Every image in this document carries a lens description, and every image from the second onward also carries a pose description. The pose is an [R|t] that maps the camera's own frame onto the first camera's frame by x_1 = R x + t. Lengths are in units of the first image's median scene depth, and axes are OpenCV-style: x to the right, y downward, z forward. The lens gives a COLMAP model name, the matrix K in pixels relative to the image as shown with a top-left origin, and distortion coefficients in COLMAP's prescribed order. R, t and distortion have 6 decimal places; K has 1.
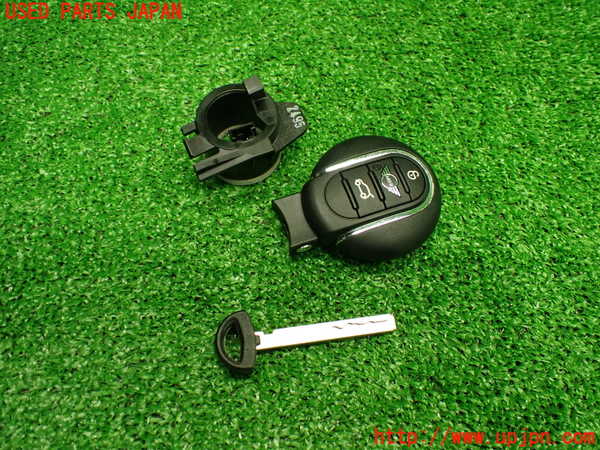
lens RADIAL K [[525.9, 0, 298.7], [0, 525.9, 225.0], [0, 0, 1]] dist [-0.036085, -0.005062]
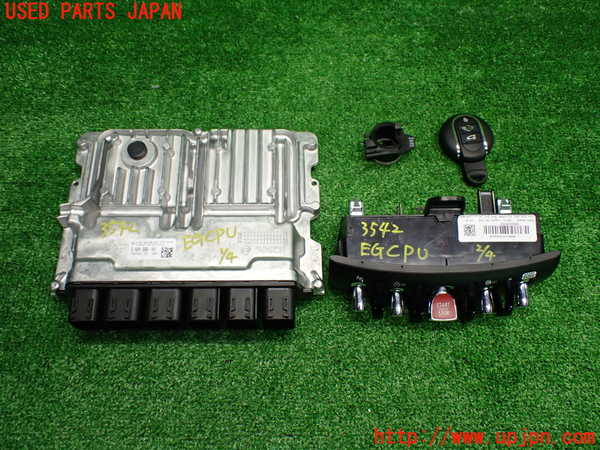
lens RADIAL K [[525.9, 0, 301.3], [0, 525.9, 225.8], [0, 0, 1]] dist [-0.036085, -0.005062]
pose [[0.999241, 0.033044, -0.020607, -0.433047], [-0.033009, 0.999453, 0.002011, -0.272516], [0.020662, -0.001329, 0.999786, -1.317518]]
